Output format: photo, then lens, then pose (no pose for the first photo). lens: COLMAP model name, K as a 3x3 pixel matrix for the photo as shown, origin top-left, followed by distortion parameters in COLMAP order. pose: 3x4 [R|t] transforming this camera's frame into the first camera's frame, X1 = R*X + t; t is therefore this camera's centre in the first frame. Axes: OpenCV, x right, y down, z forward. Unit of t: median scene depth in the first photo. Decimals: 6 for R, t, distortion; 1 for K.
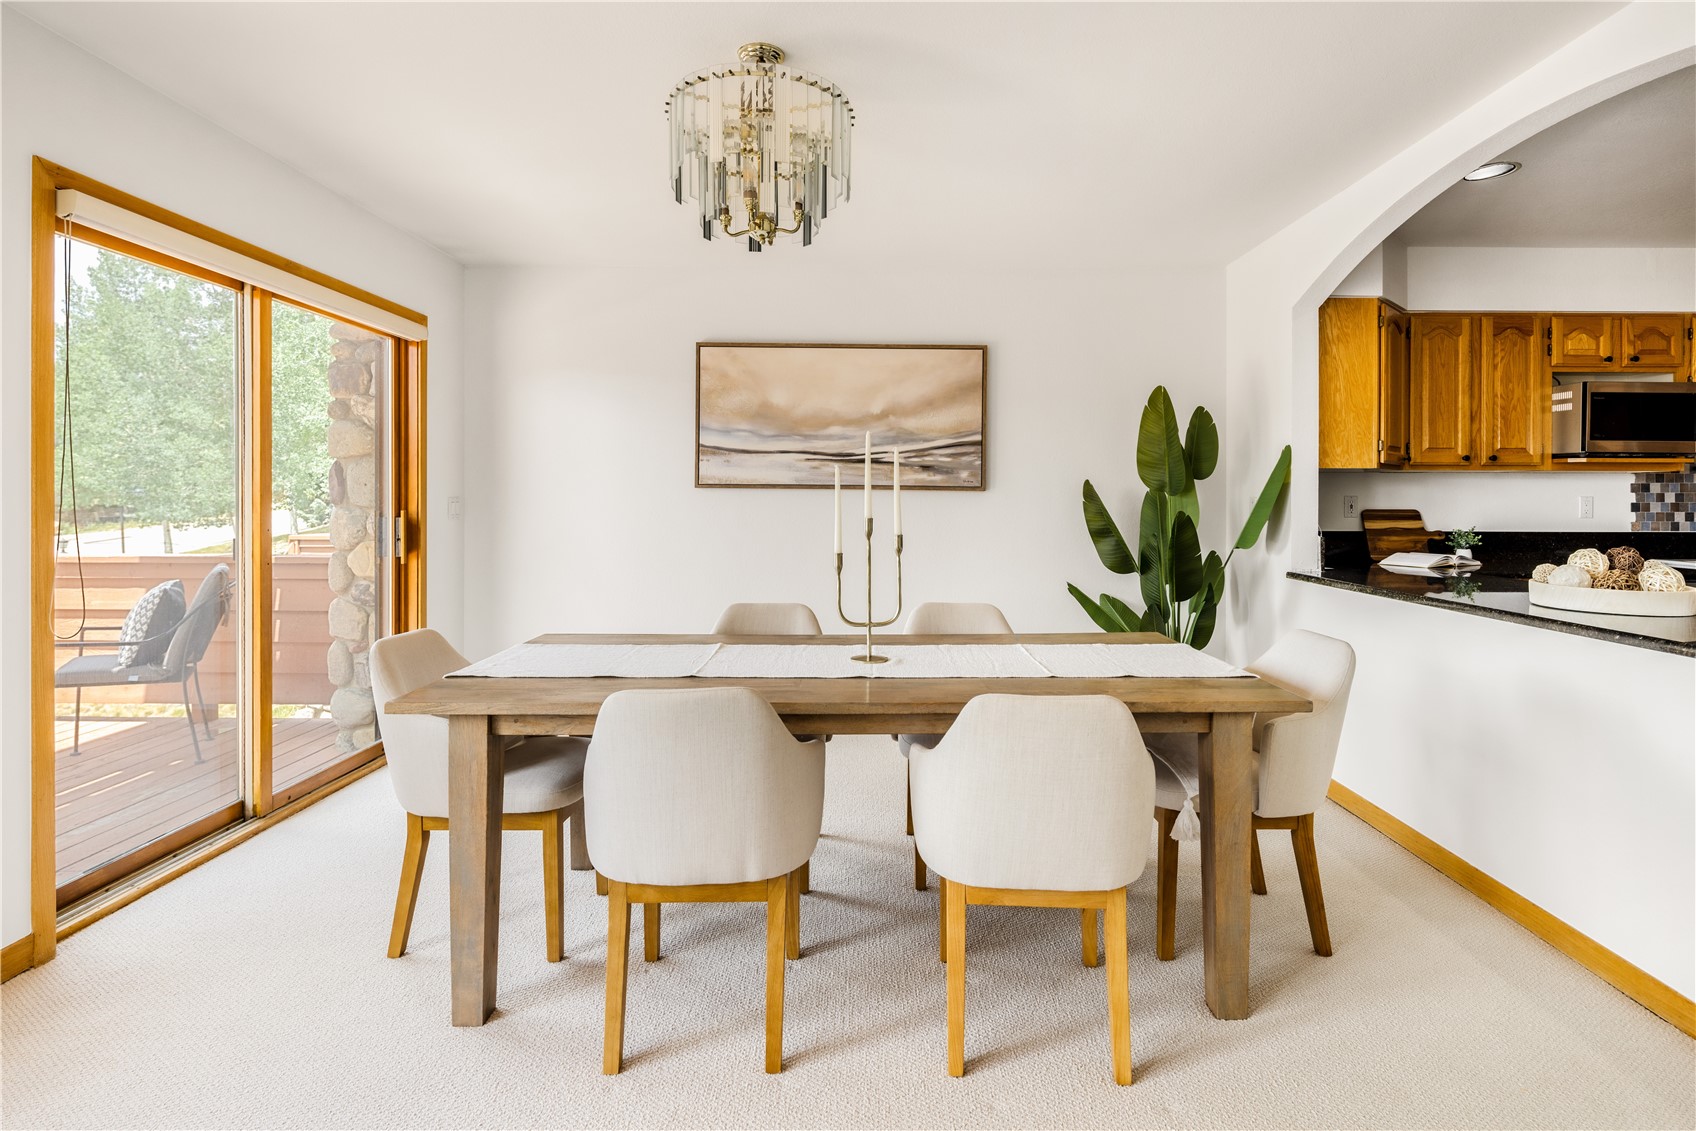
lens RADIAL K [[847.2, 0, 864.9], [0, 847.2, 505.9], [0, 0, 1]] dist [0.000319, -0.000975]
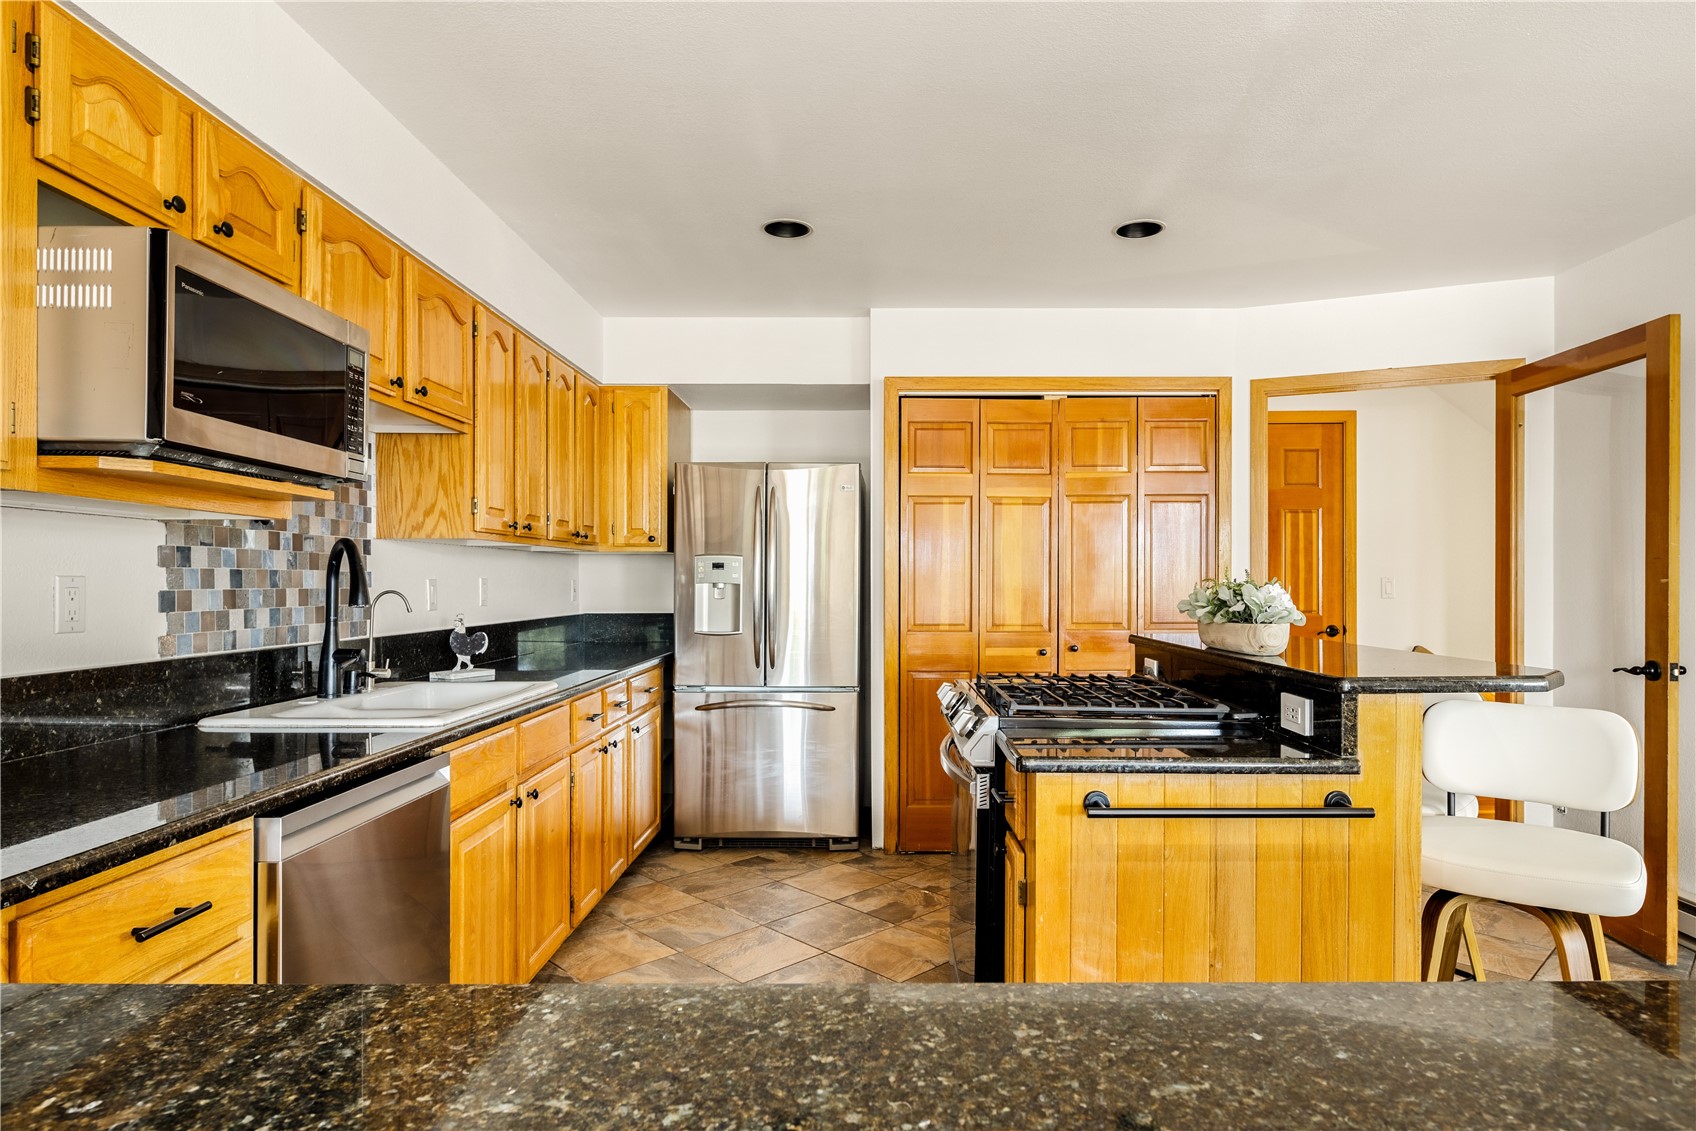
lens RADIAL K [[954.2, 0, 879.1], [0, 954.2, 580.0], [0, 0, 1]] dist [0.003130, 0.000222]
pose [[-0.011506, -0.000503, 0.999934, 0.442686], [0.009585, 0.999954, 0.000613, -0.006371], [-0.999888, 0.009592, -0.011501, 0.676962]]
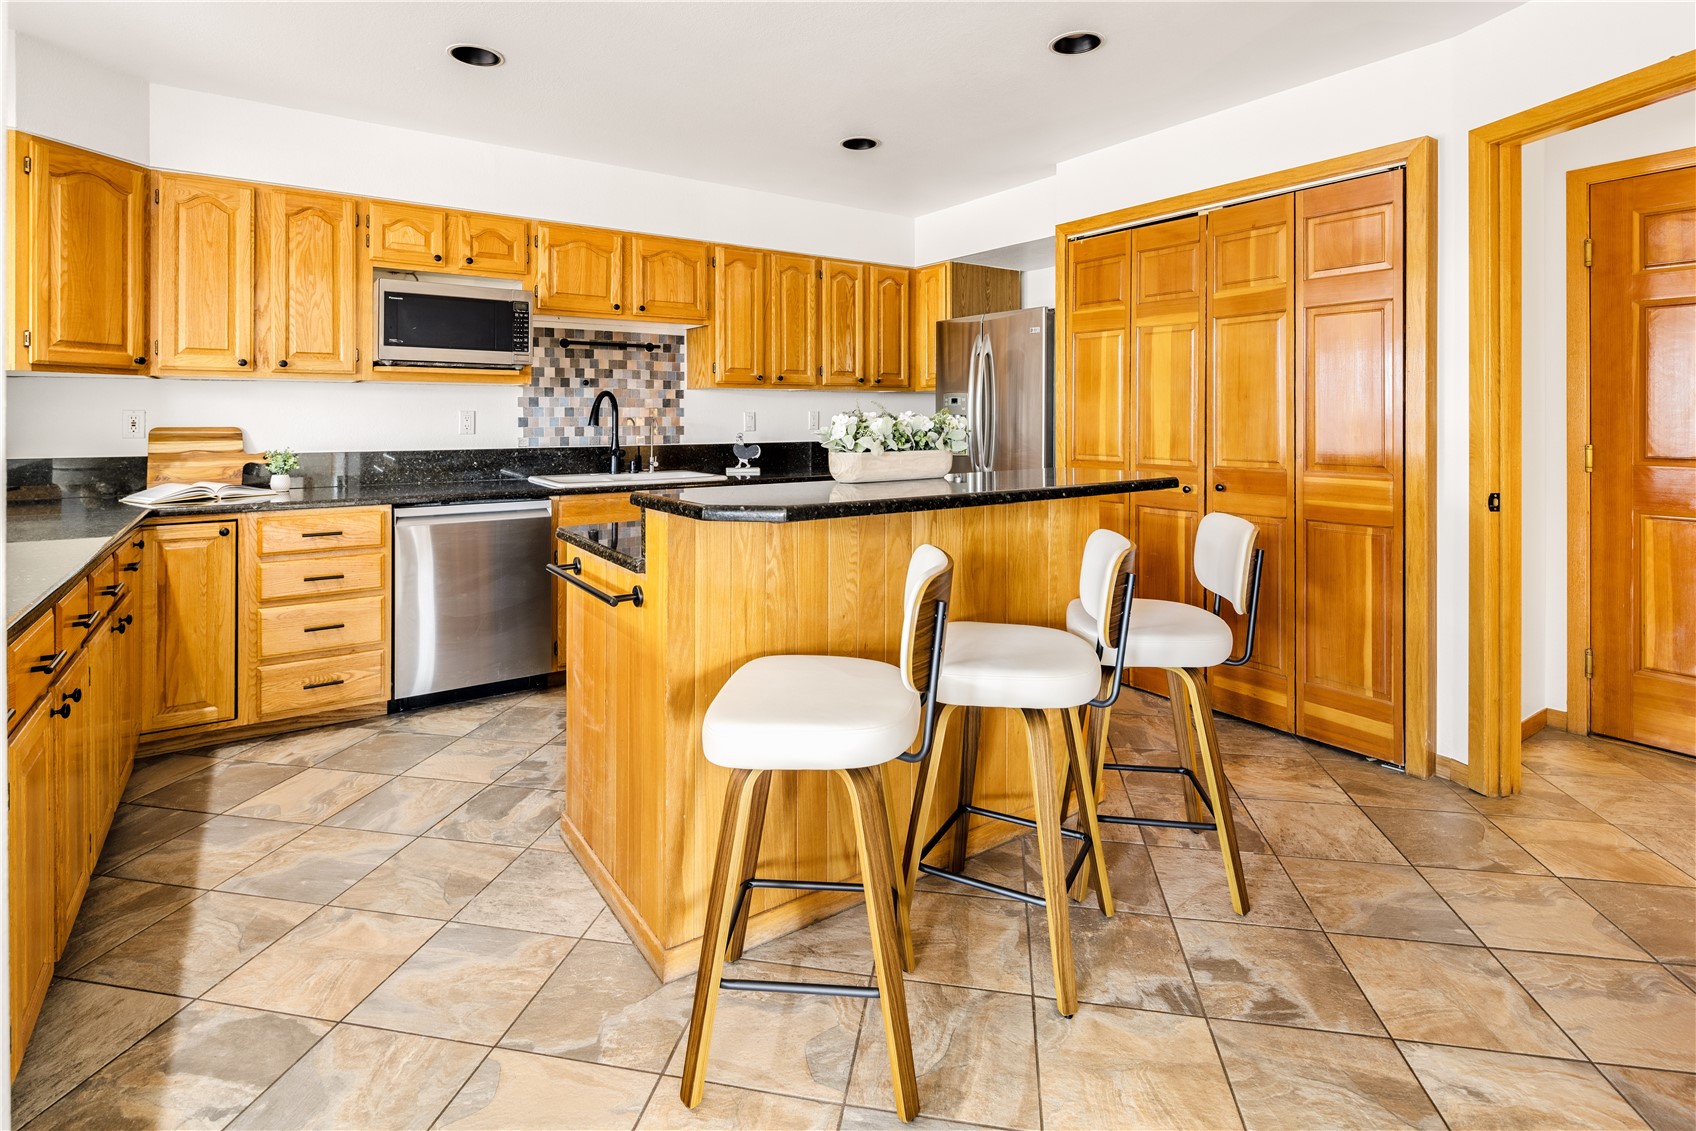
lens RADIAL K [[819.6, 0, 836.0], [0, 819.6, 418.9], [0, 0, 1]] dist [0.001563, -0.001254]
pose [[0.817199, -0.004718, 0.576337, 0.697407], [0.006994, 0.999974, -0.001730, 0.002035], [-0.576314, 0.005445, 0.817210, 0.042540]]
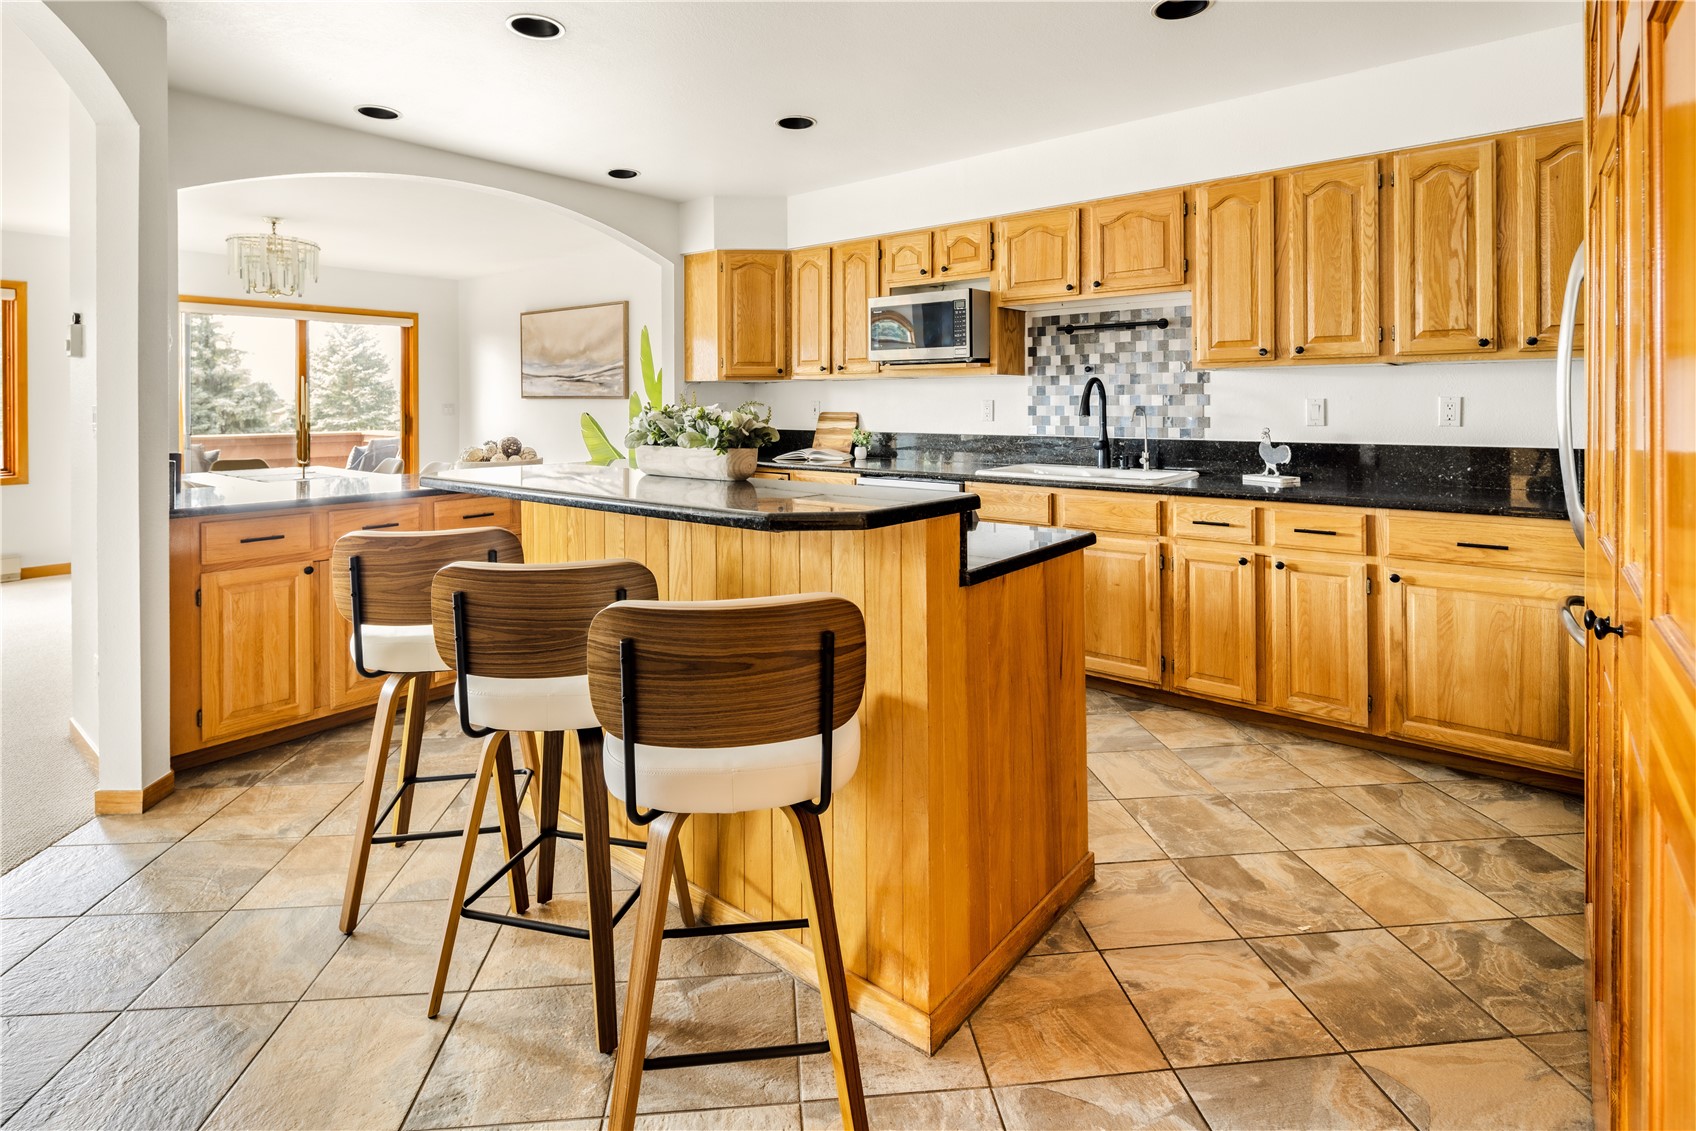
lens RADIAL K [[834.9, 0, 843.0], [0, 834.9, 403.5], [0, 0, 1]] dist [0.001282, -0.000101]
pose [[0.774122, -0.004124, -0.633023, 1.418899], [0.000426, 0.999982, -0.005994, -0.000916], [0.633036, 0.004370, 0.774110, 0.114581]]
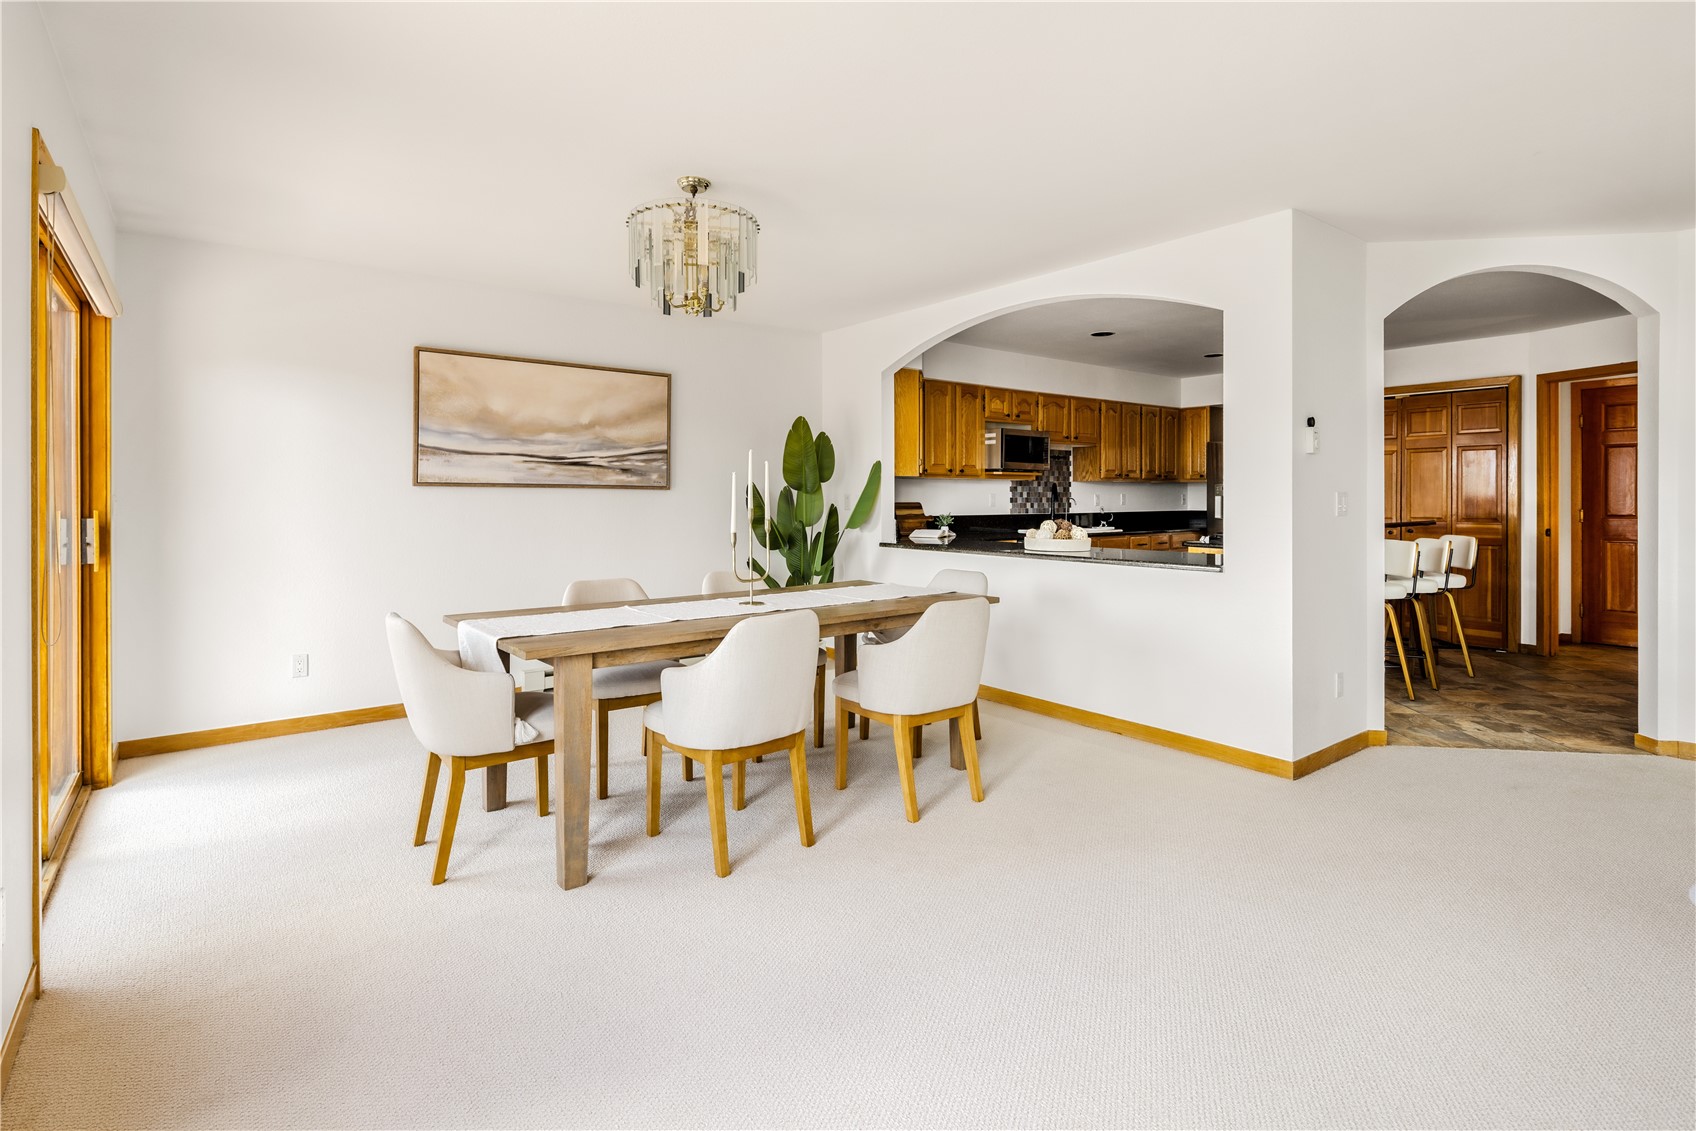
lens RADIAL K [[821.0, 0, 837.9], [0, 821.0, 500.5], [0, 0, 1]] dist [0.000089, -0.000546]
pose [[0.790963, -0.005260, 0.611842, -0.422375], [0.008103, 0.999965, -0.001879, 0.002675], [-0.611811, 0.006444, 0.790978, -0.119718]]
